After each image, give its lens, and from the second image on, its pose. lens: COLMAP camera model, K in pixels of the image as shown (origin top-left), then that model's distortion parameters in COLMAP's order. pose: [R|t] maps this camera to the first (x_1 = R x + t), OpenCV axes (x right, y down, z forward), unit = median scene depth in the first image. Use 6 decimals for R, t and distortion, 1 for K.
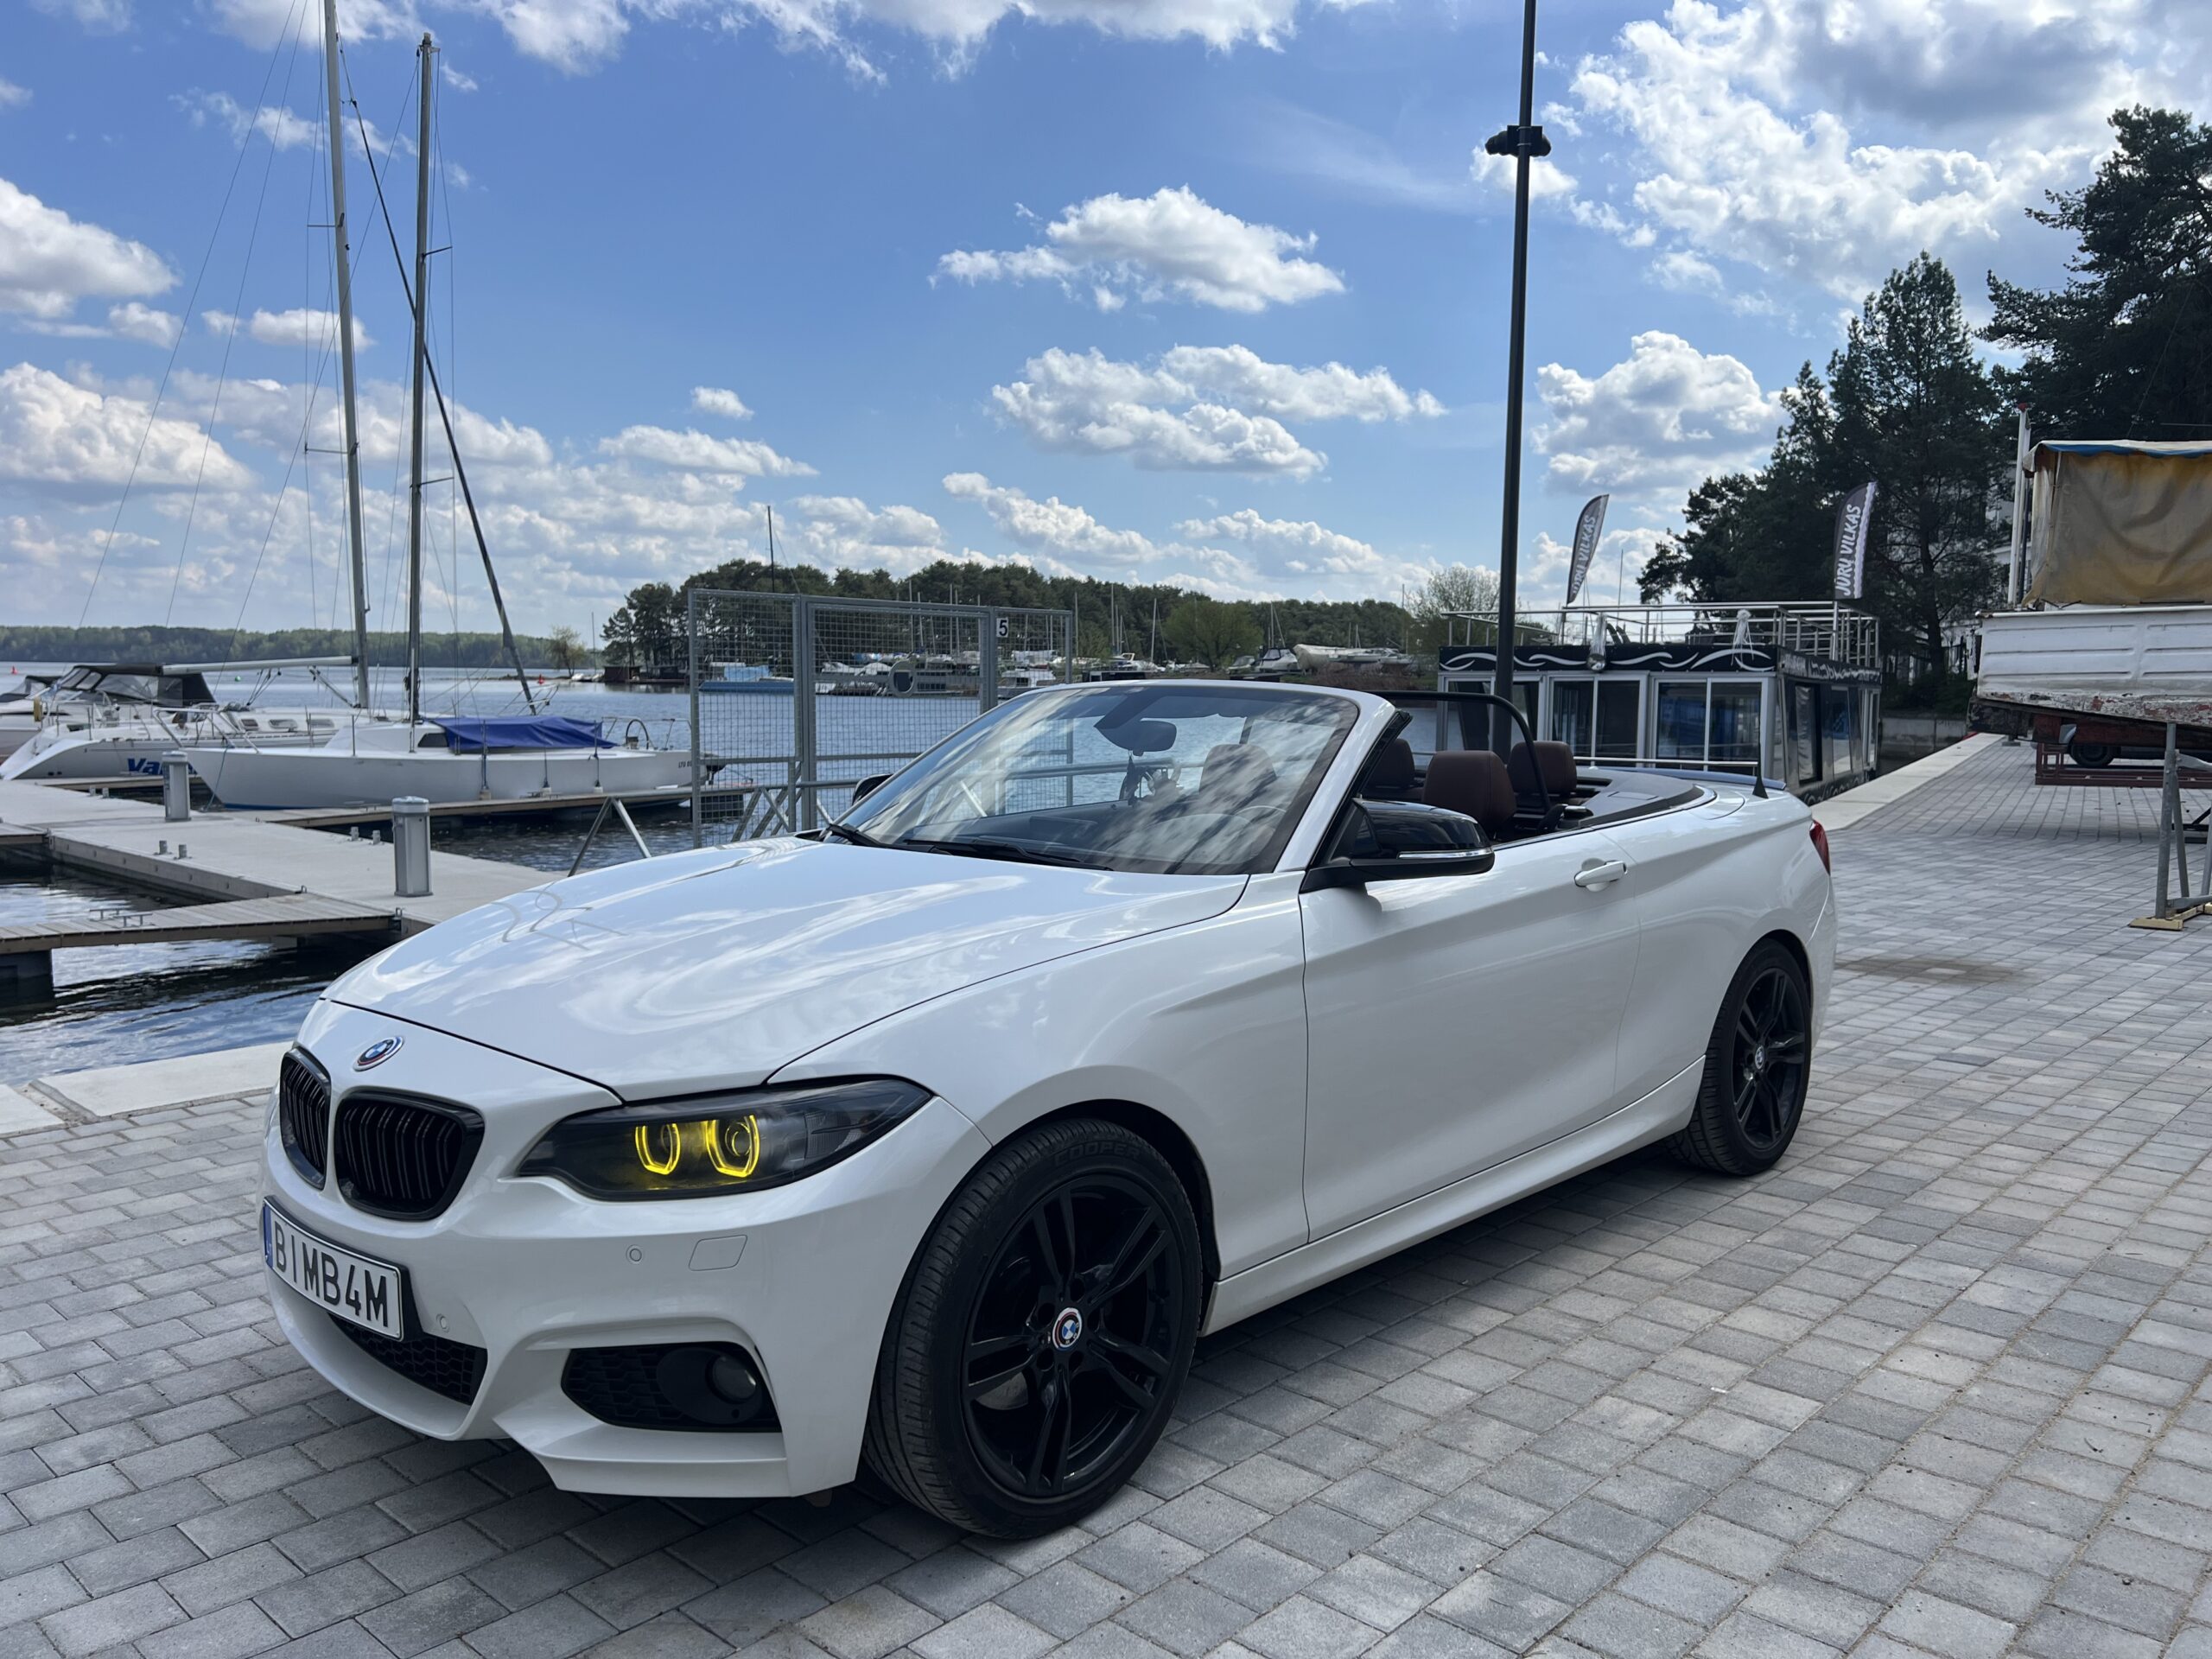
lens RADIAL K [[1655.2, 0, 1106.0], [0, 1655.2, 829.5], [0, 0, 1]] dist [0.023797, -0.001195]
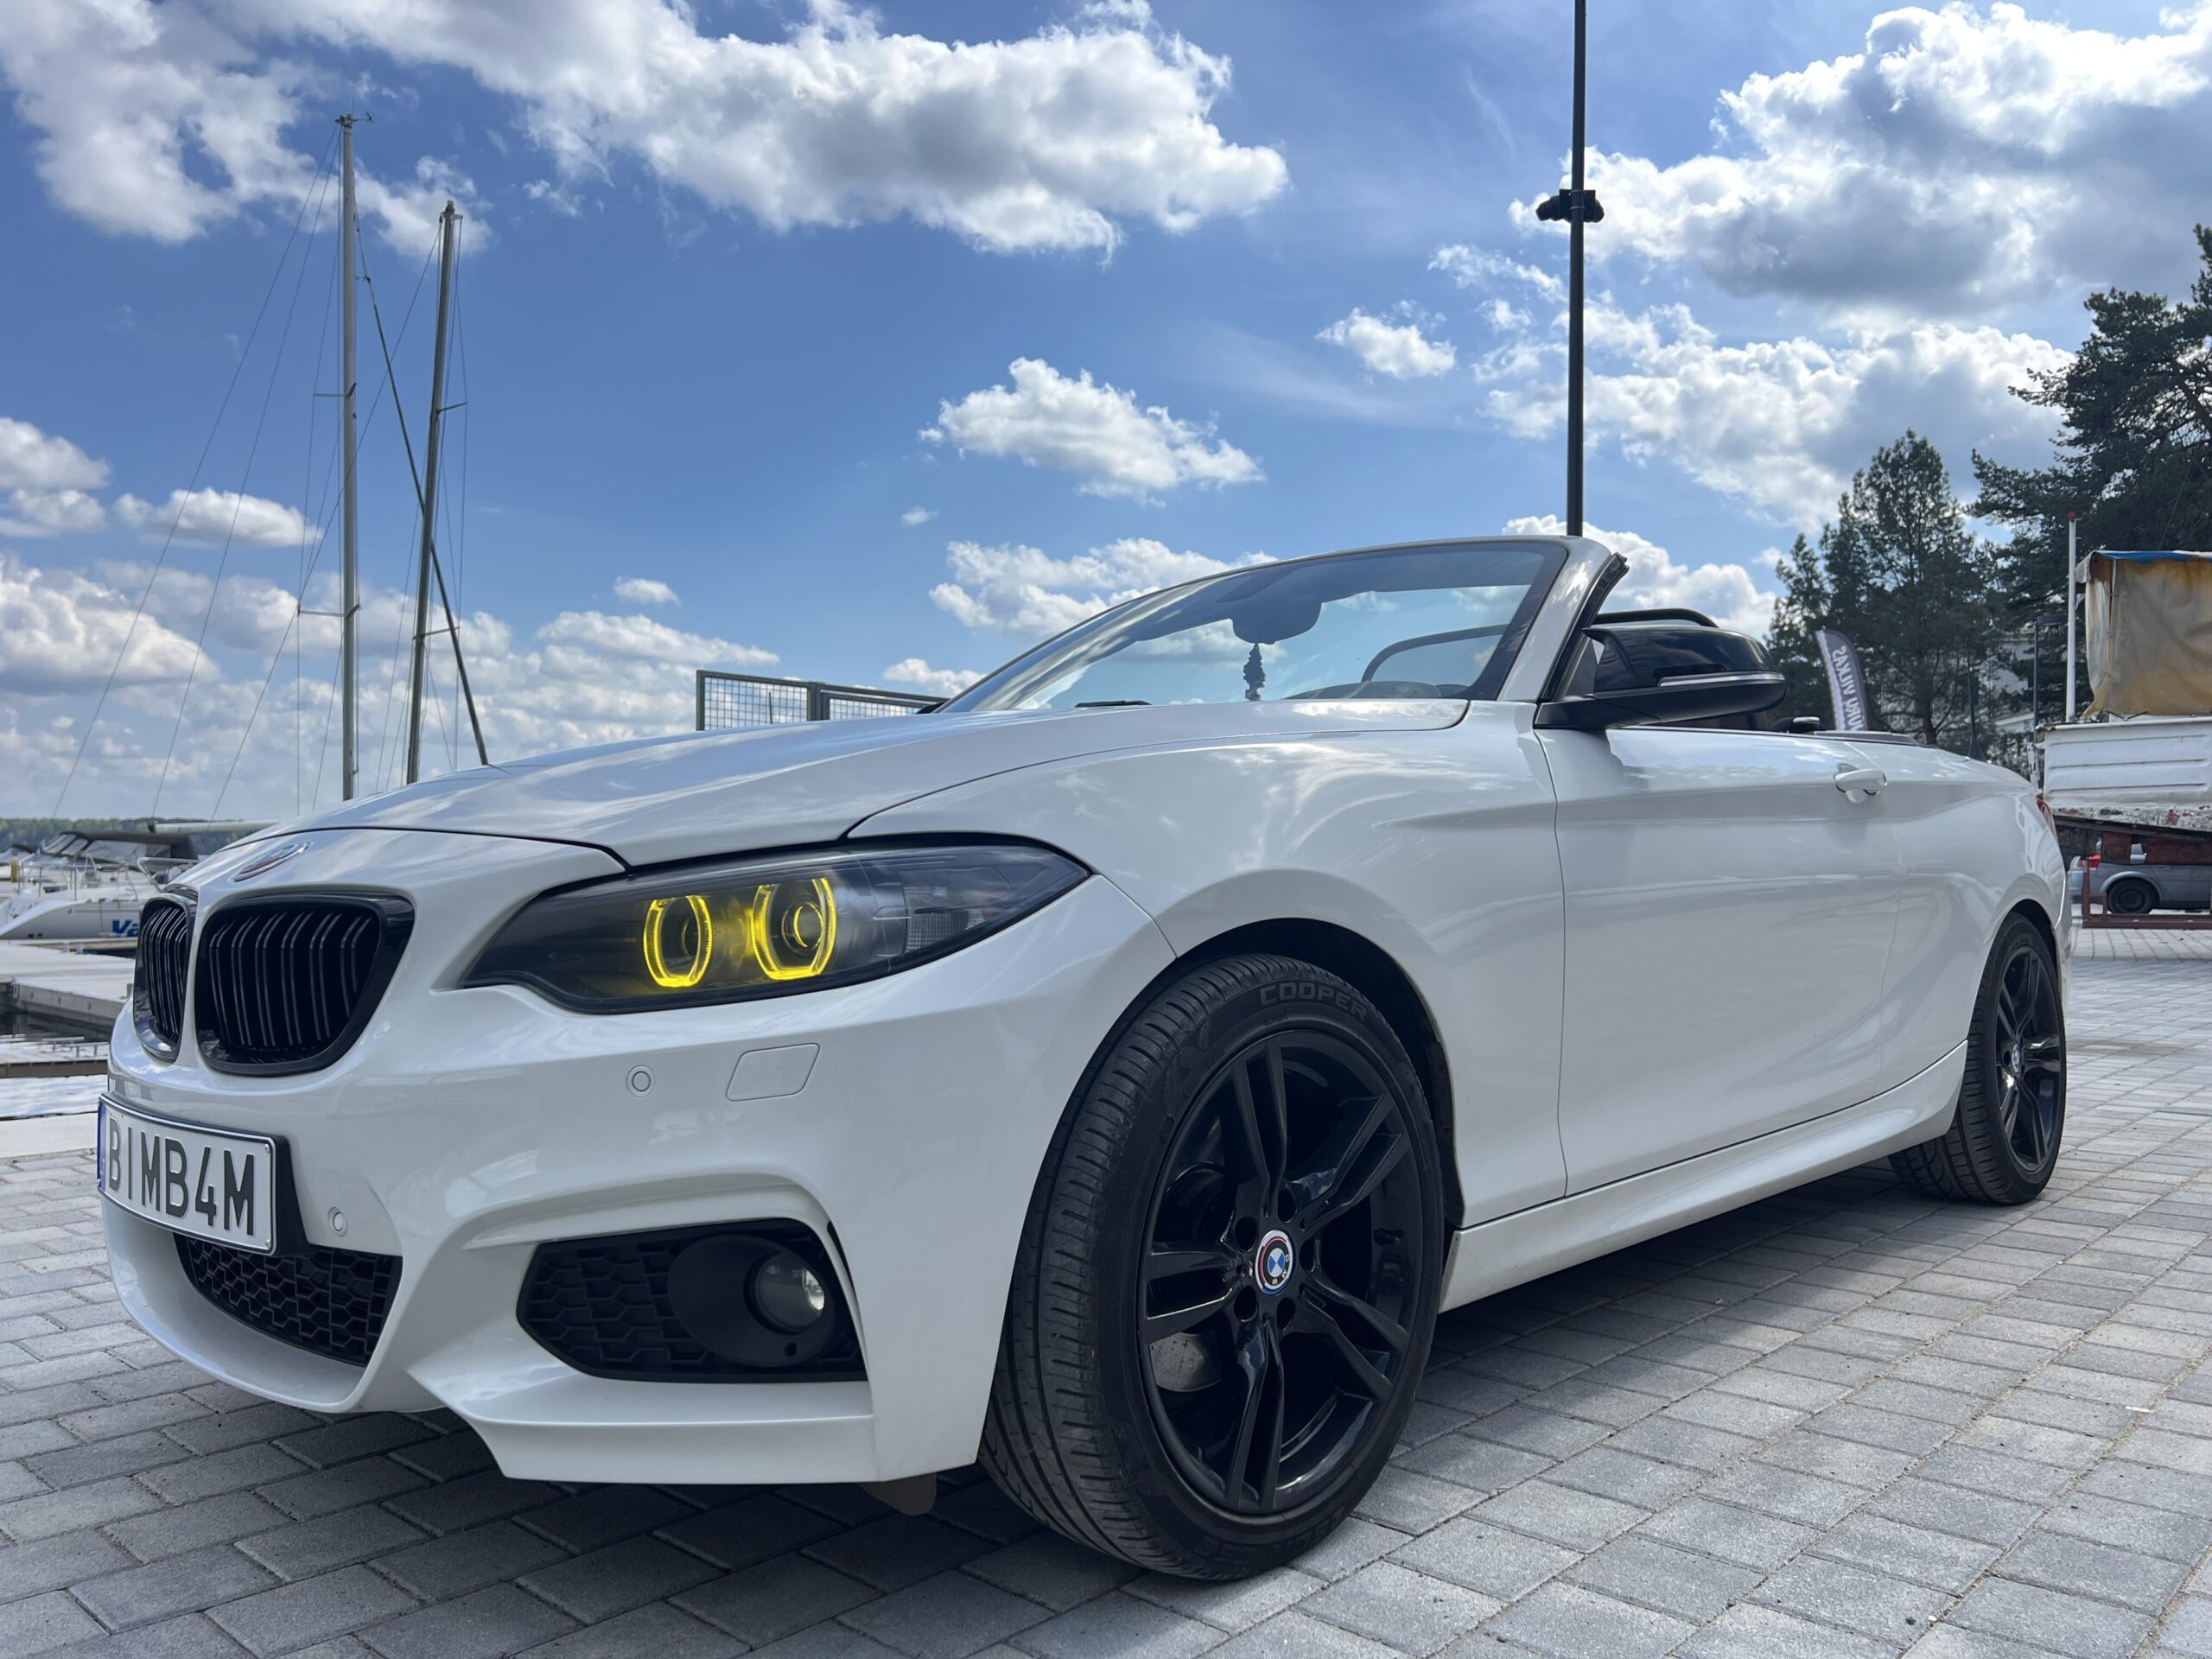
lens RADIAL K [[1659.3, 0, 1112.7], [0, 1659.3, 837.7], [0, 0, 1]] dist [0.041551, -0.039817]
pose [[0.999980, -0.000380, 0.006376, -0.058626], [0.001044, 0.994518, -0.104558, 0.126081], [-0.006301, 0.104563, 0.994498, 0.195298]]
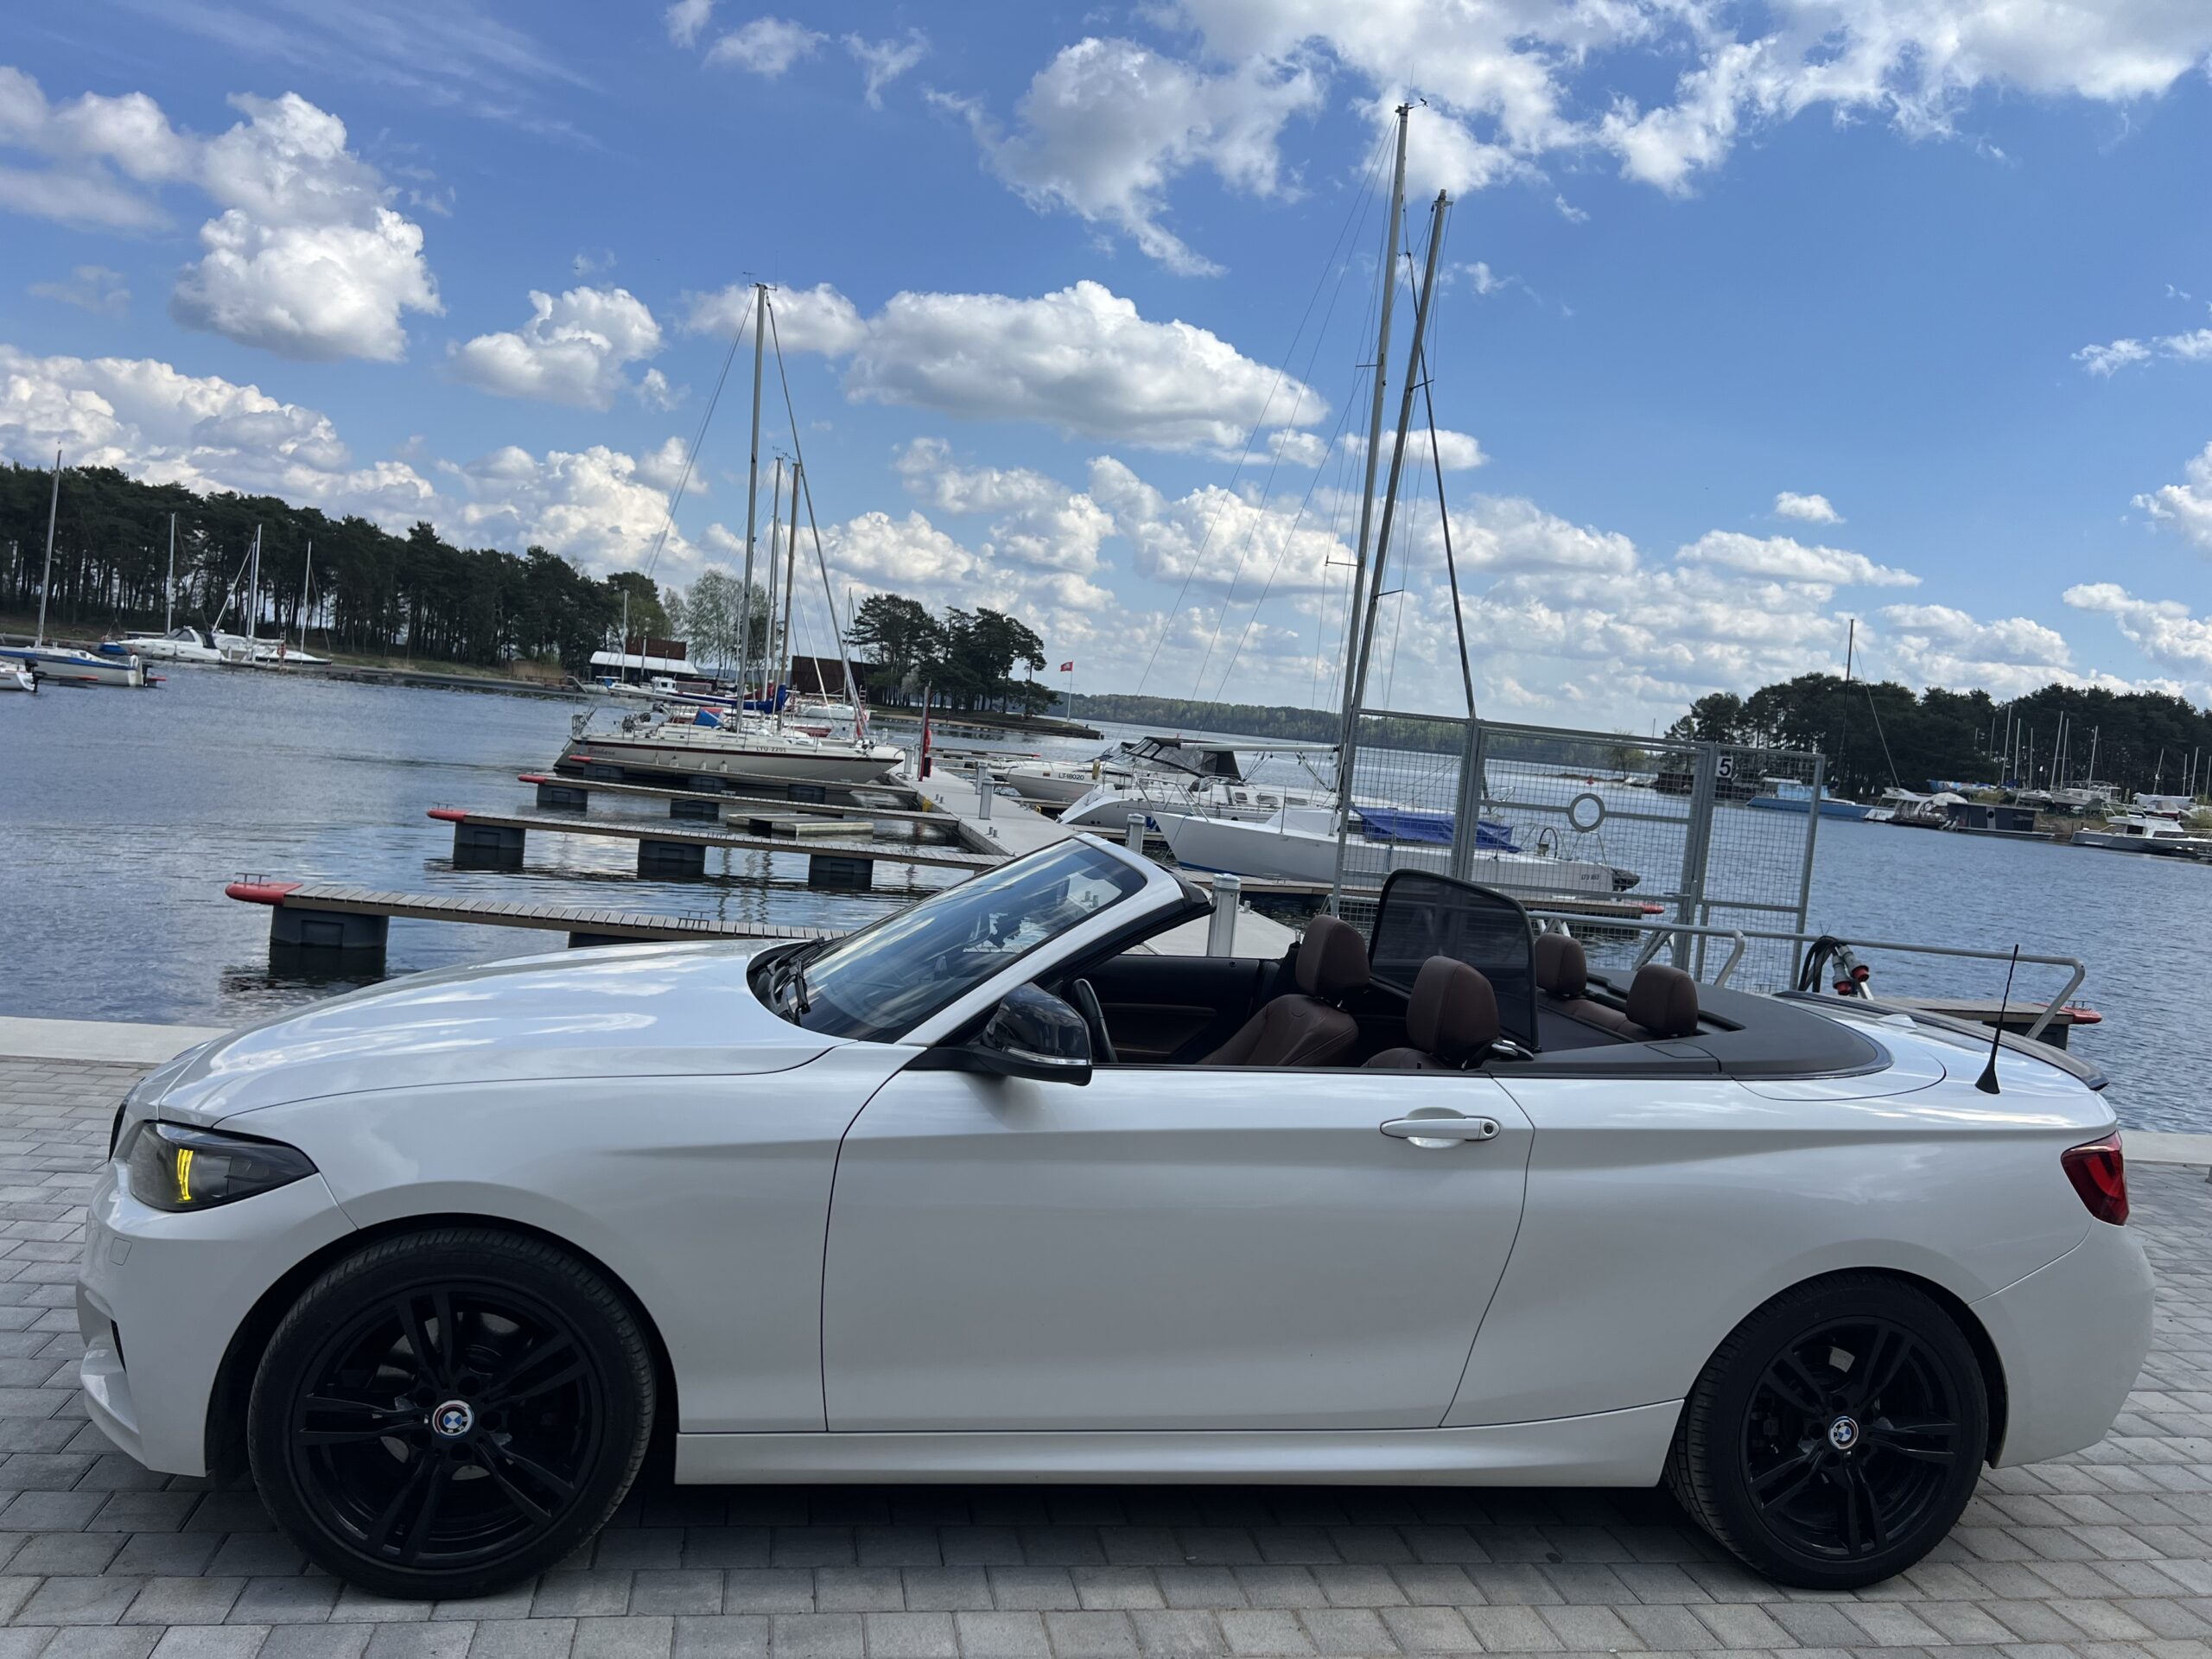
lens RADIAL K [[1651.7, 0, 1136.1], [0, 1651.7, 875.0], [0, 0, 1]] dist [0.047100, -0.041345]
pose [[0.809066, 0.120399, -0.575253, 0.576452], [-0.139983, 0.990100, 0.010346, -0.076805], [0.570803, 0.072155, 0.817910, 0.215424]]
